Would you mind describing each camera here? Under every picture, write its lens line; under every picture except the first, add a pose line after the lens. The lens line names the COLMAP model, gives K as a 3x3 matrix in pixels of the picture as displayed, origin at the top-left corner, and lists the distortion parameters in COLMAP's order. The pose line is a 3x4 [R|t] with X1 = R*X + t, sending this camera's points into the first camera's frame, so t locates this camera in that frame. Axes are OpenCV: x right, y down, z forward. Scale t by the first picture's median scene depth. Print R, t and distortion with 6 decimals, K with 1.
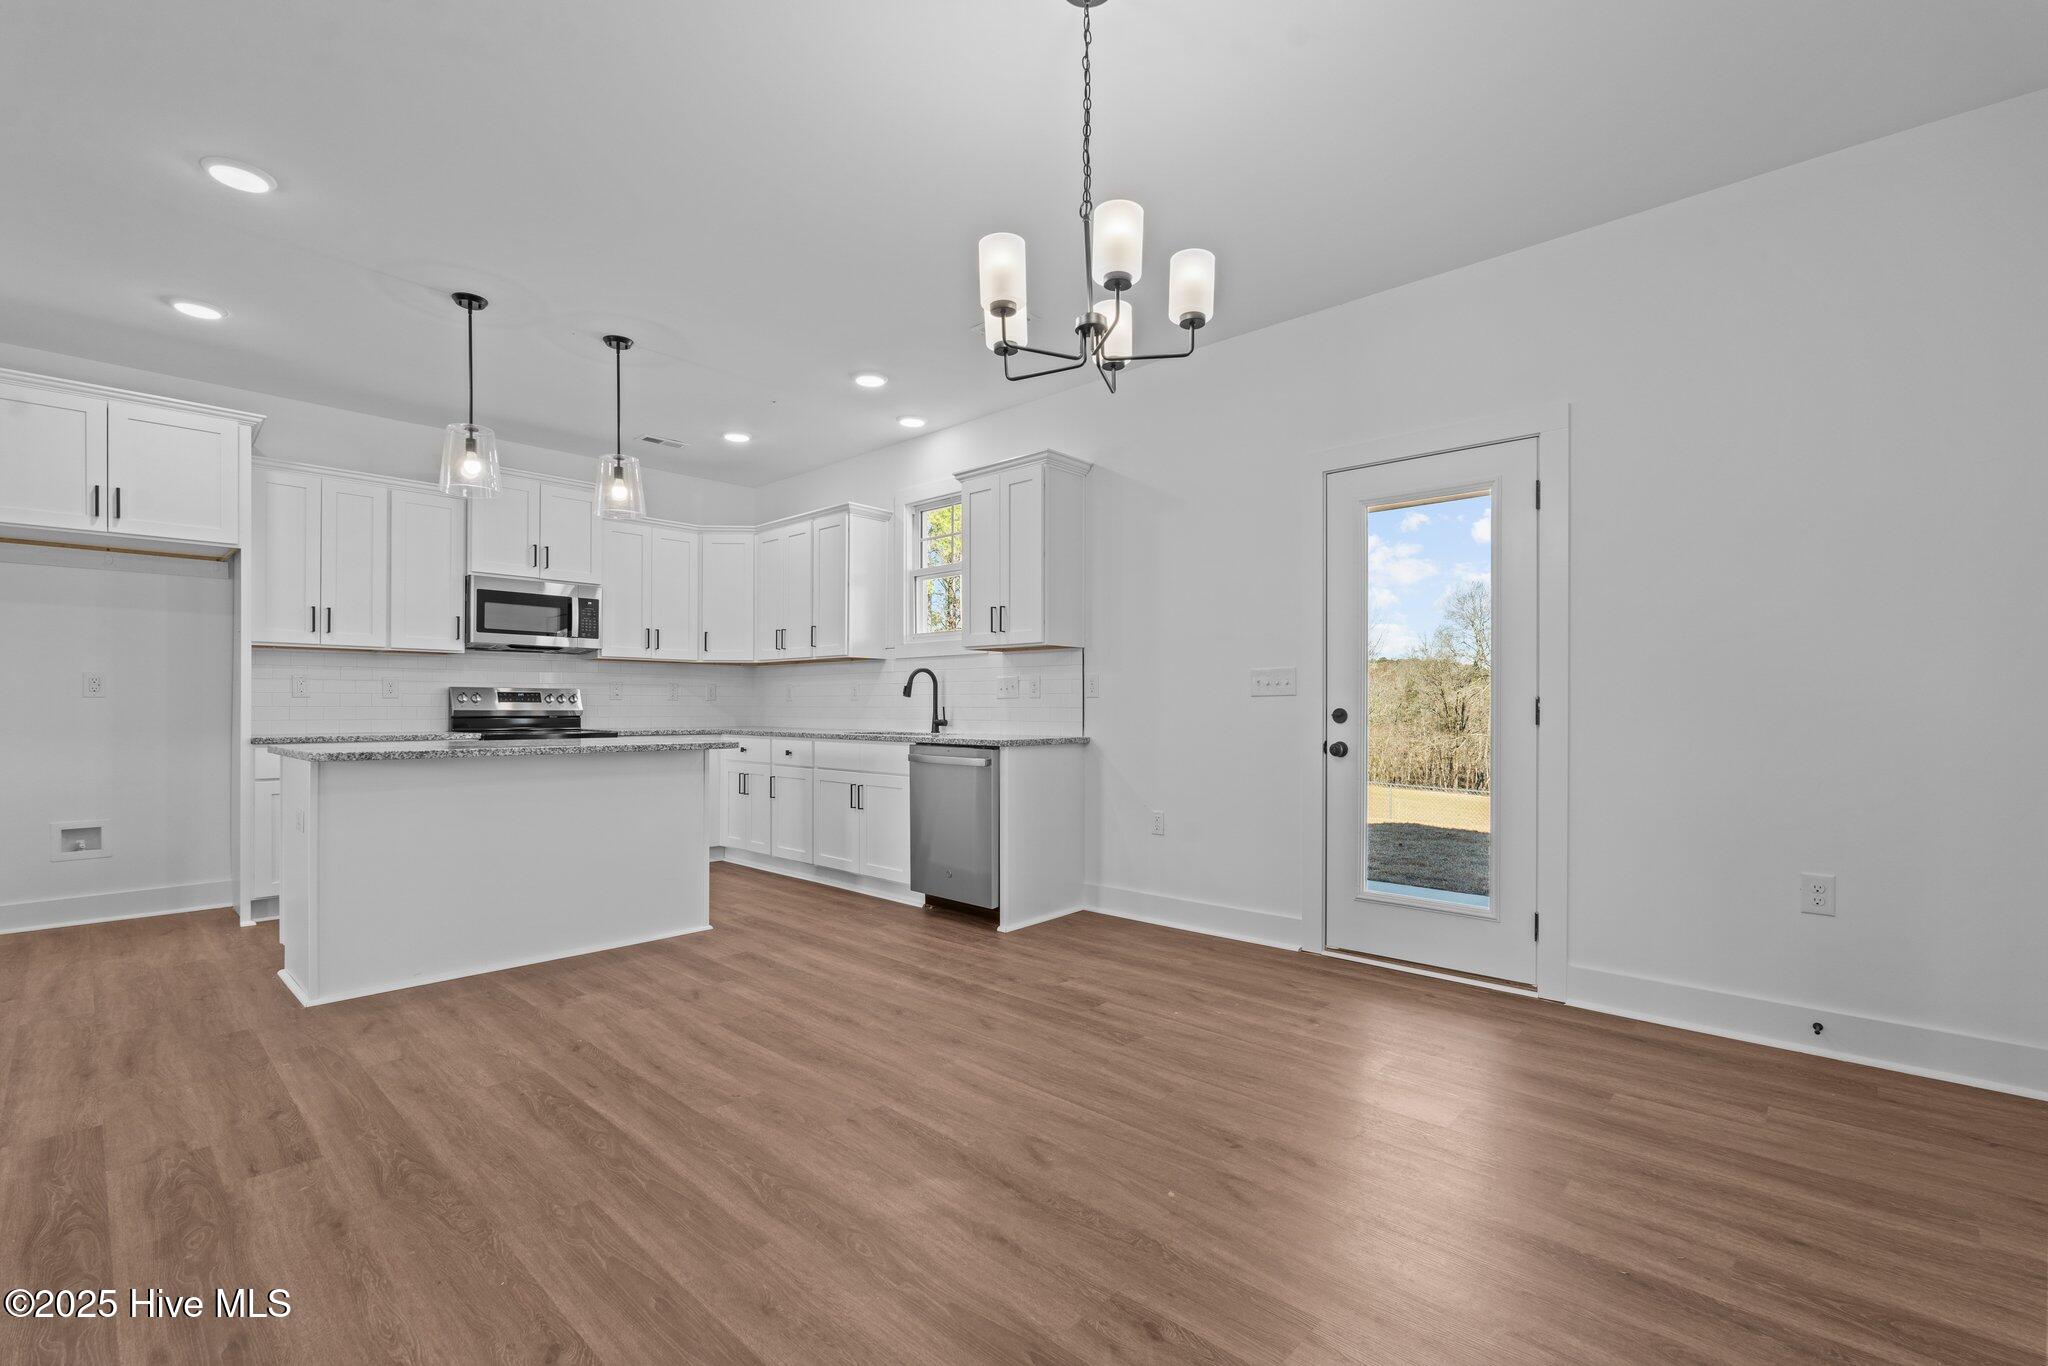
lens RADIAL K [[905.1, 0, 1023.7], [0, 905.1, 710.6], [0, 0, 1]] dist [-0.007389, 0.000472]
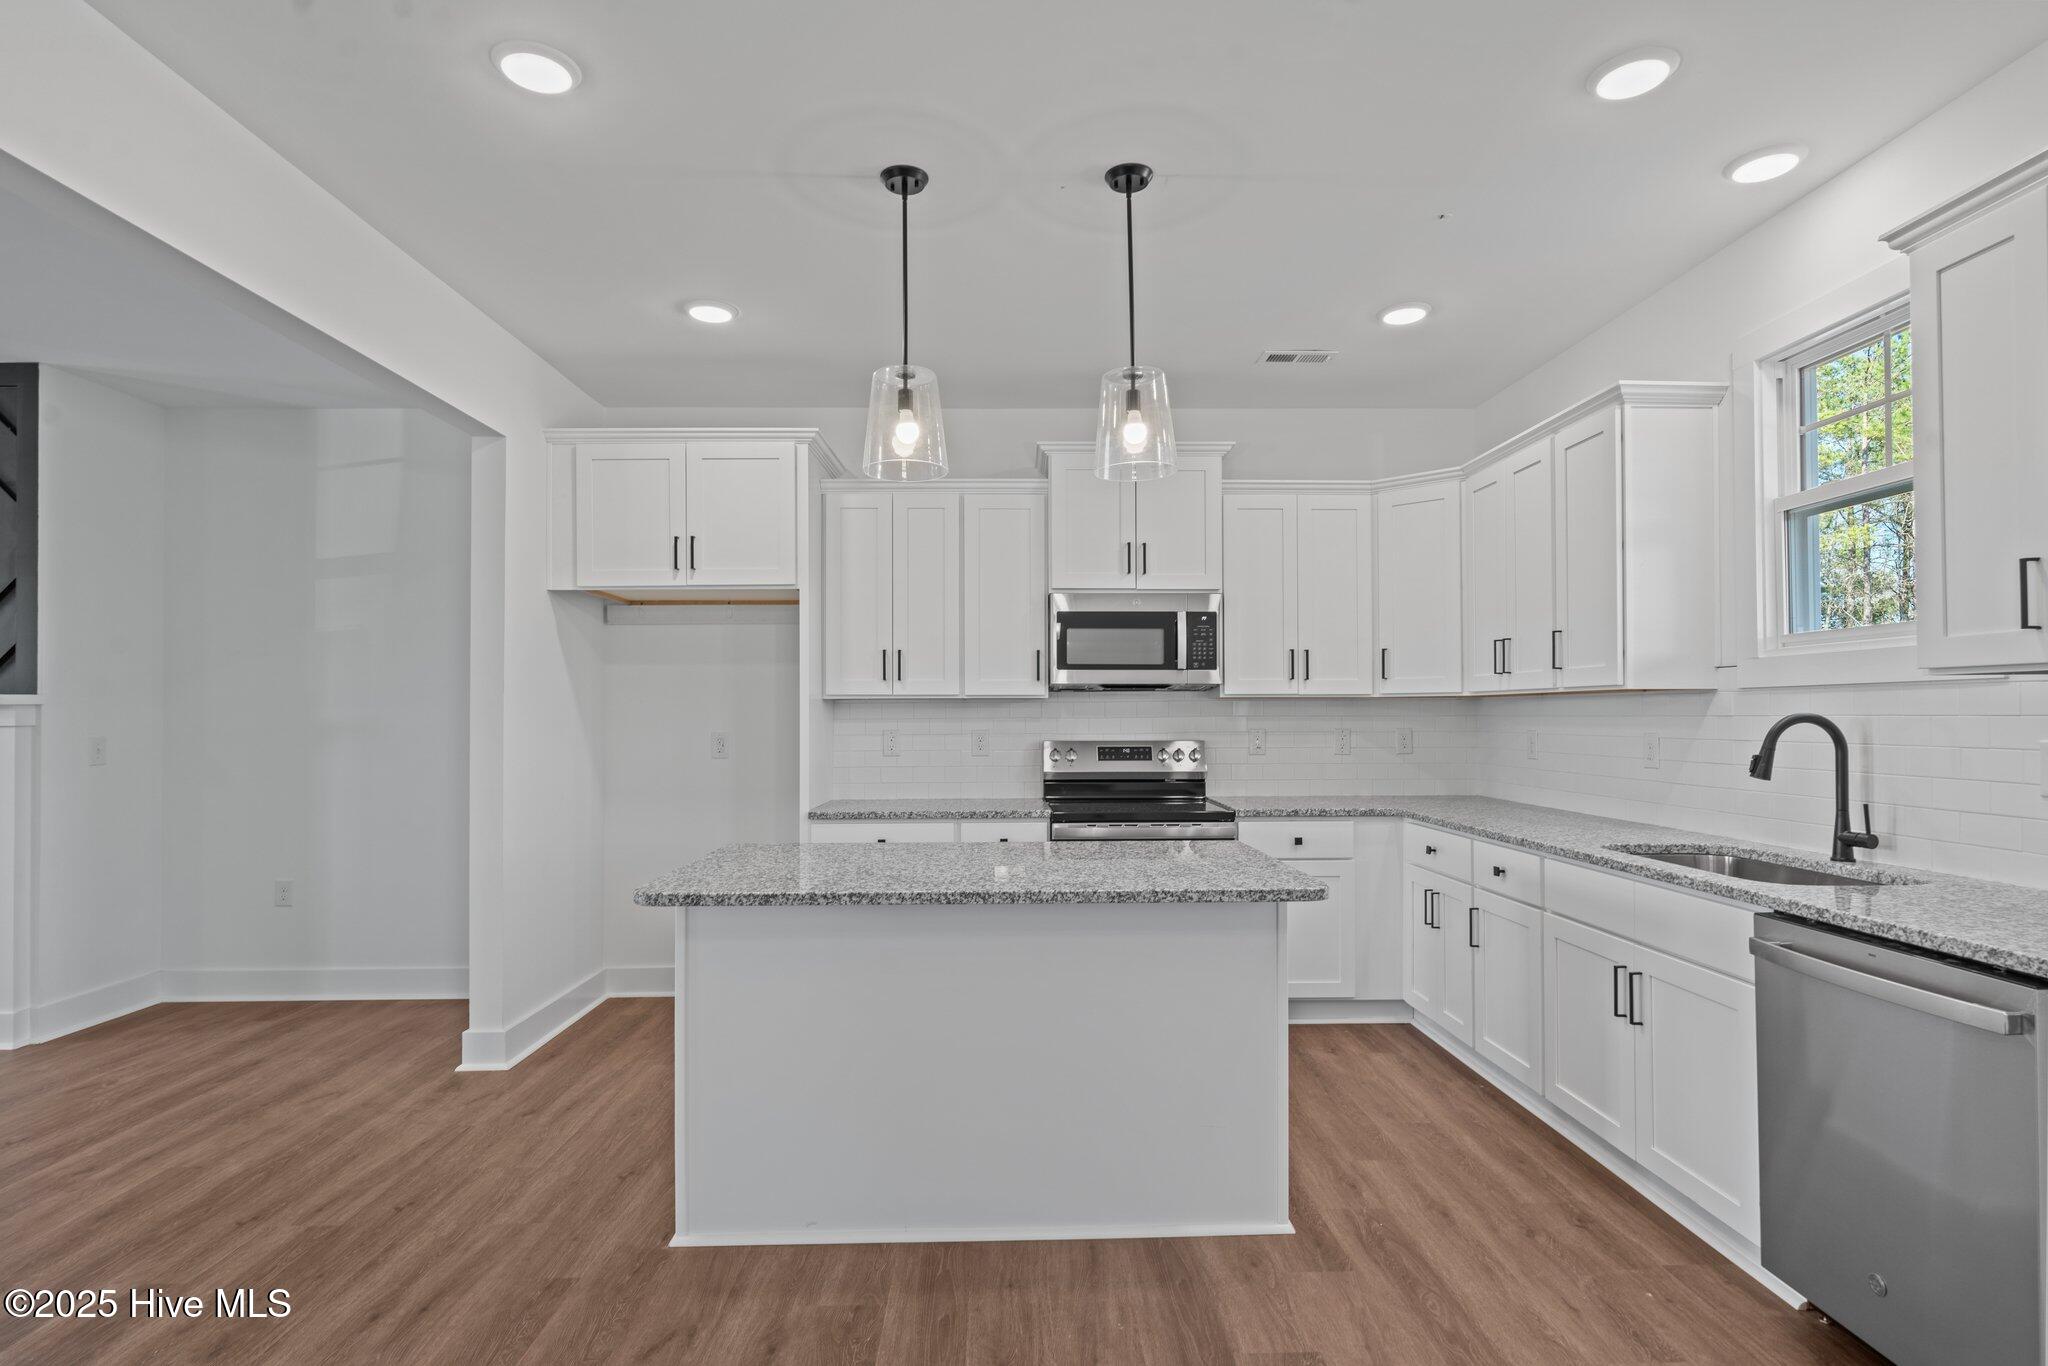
lens RADIAL K [[1036.1, 0, 1021.9], [0, 1036.1, 704.5], [0, 0, 1]] dist [-0.003975, -0.001148]
pose [[0.701741, -0.012459, -0.712323, -0.020213], [0.002175, 0.999880, -0.015347, -0.044786], [0.712429, 0.009220, 0.701684, 0.376004]]
